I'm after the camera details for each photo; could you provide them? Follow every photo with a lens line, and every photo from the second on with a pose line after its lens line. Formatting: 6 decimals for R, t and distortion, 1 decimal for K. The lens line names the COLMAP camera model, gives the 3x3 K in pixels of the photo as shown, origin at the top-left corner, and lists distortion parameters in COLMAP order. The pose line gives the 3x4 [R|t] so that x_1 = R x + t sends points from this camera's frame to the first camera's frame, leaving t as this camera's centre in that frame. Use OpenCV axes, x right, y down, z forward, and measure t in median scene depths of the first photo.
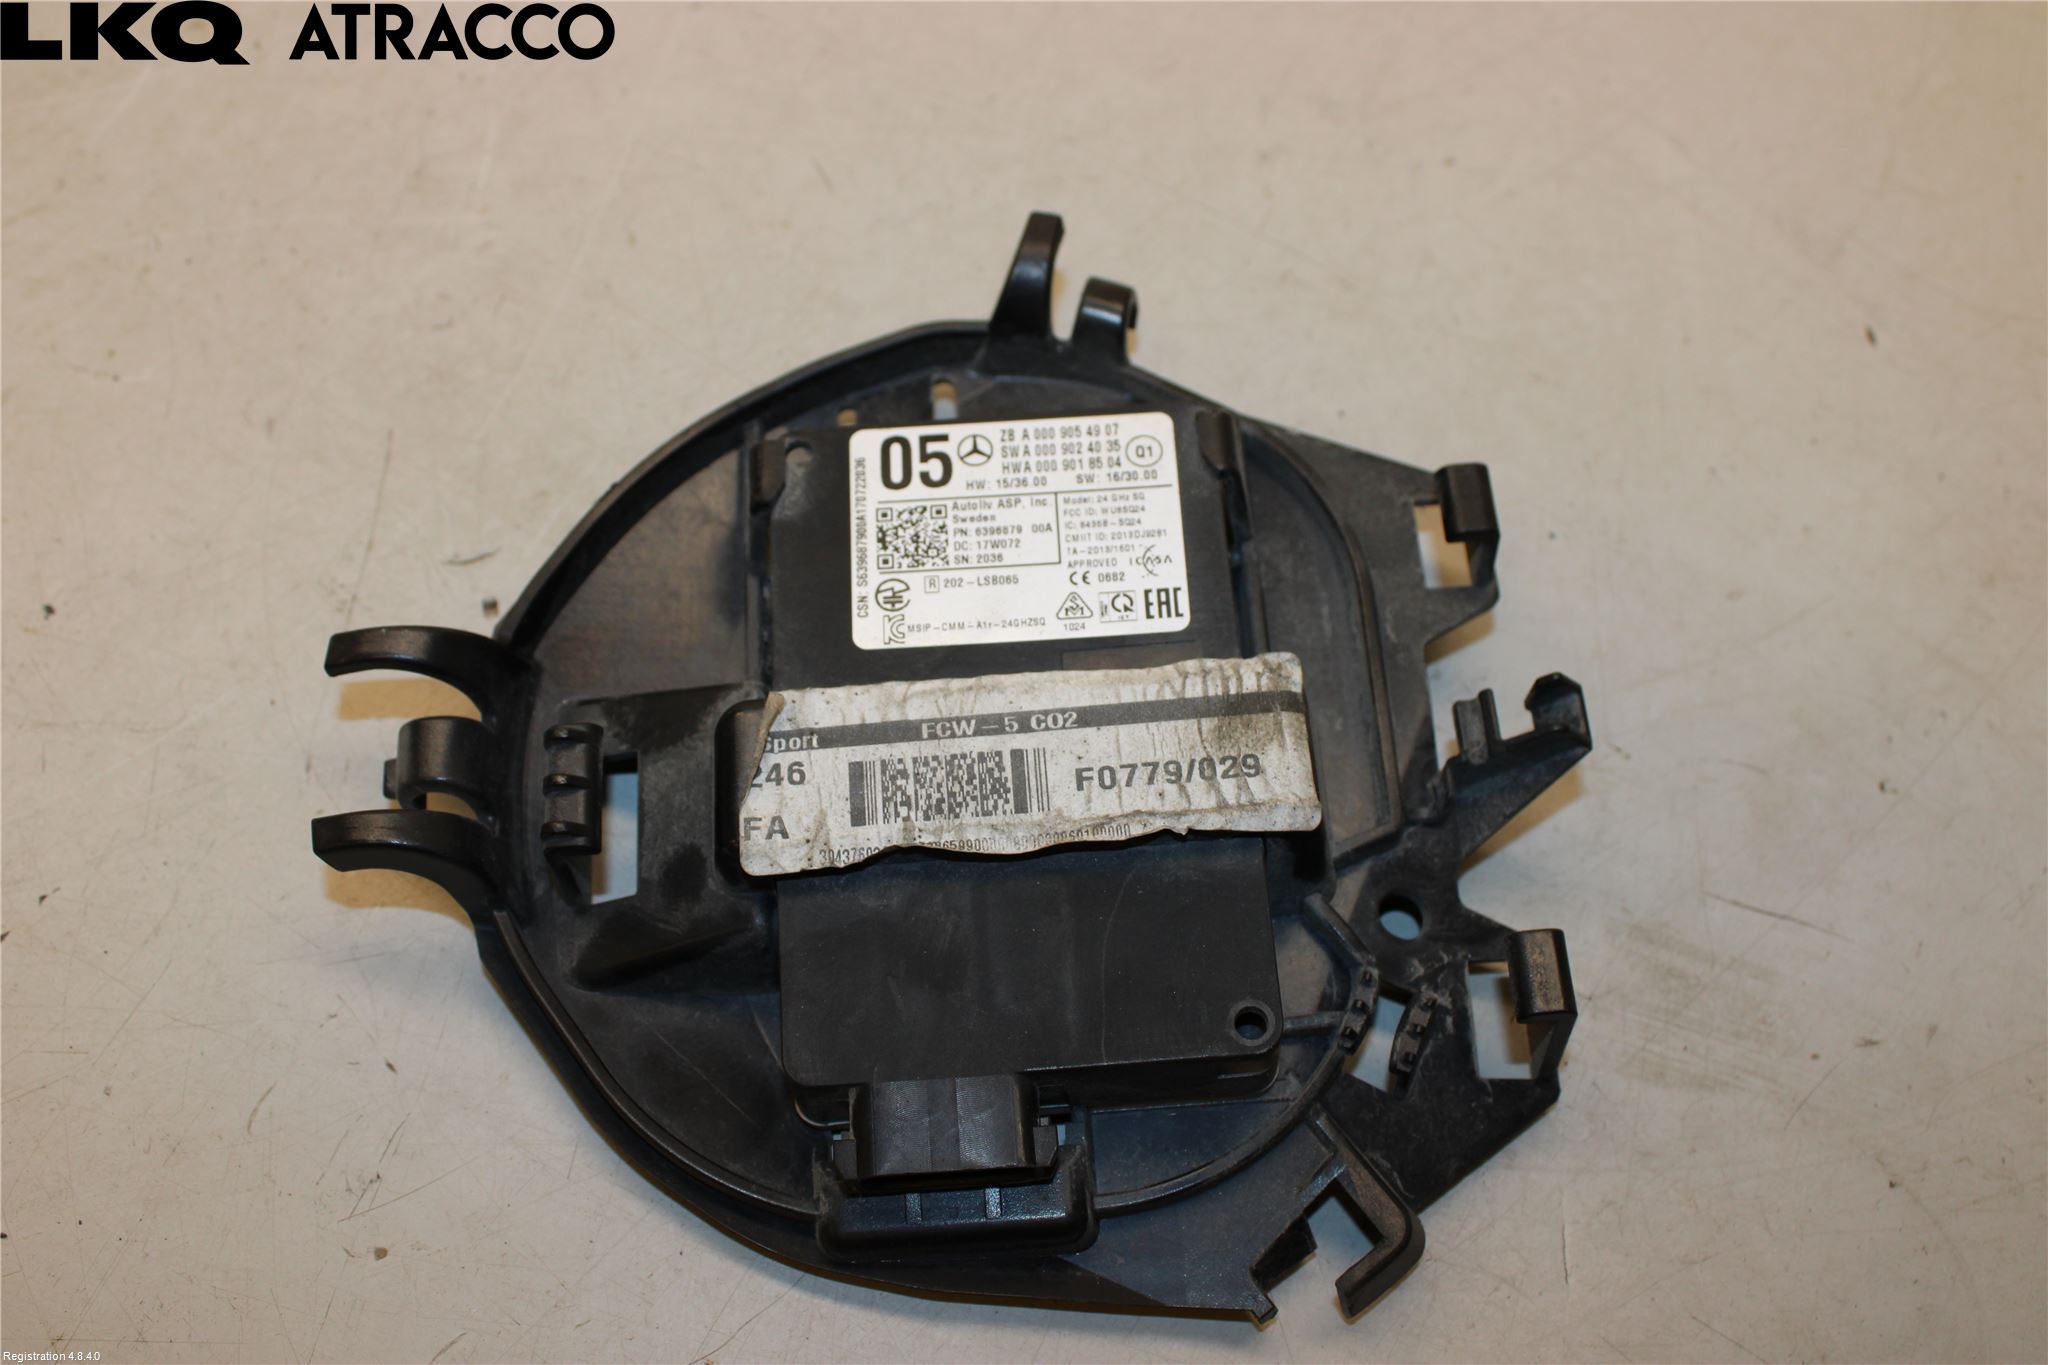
lens RADIAL K [[2311.1, 0, 1030.0], [0, 2311.1, 679.3], [0, 0, 1]] dist [-0.071548, 0.000000]
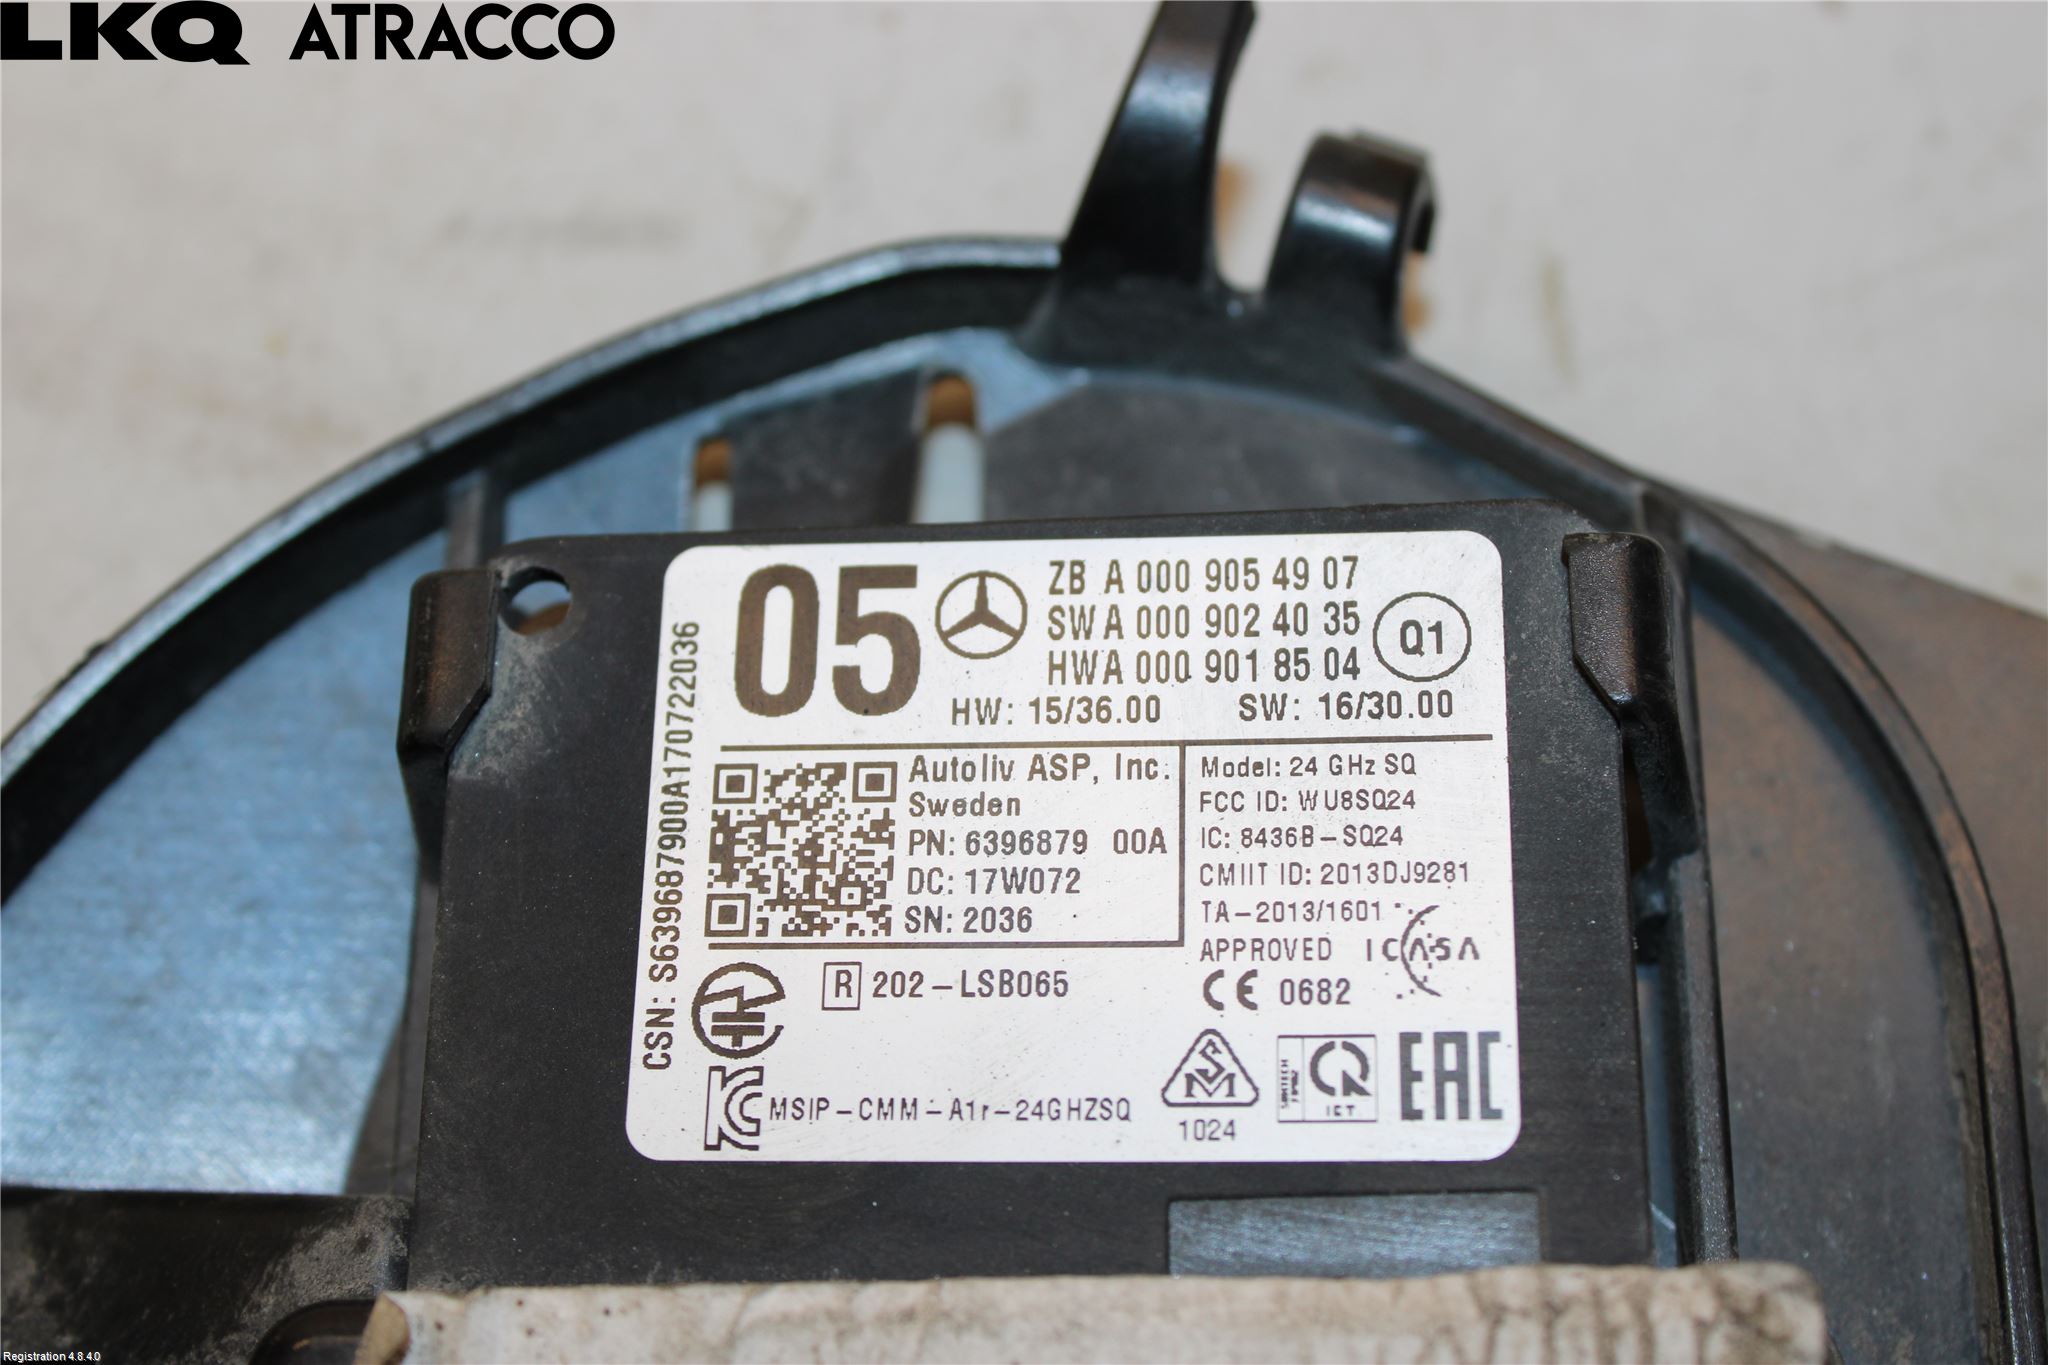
lens RADIAL K [[3289.8, 0, 1020.9], [0, 3289.8, 684.3], [0, 0, 1]] dist [-0.008514, 0.000000]
pose [[0.994626, 0.041068, -0.095035, 0.035920], [-0.034583, 0.997024, 0.068907, -0.127237], [0.097582, -0.065250, 0.993086, 0.460772]]
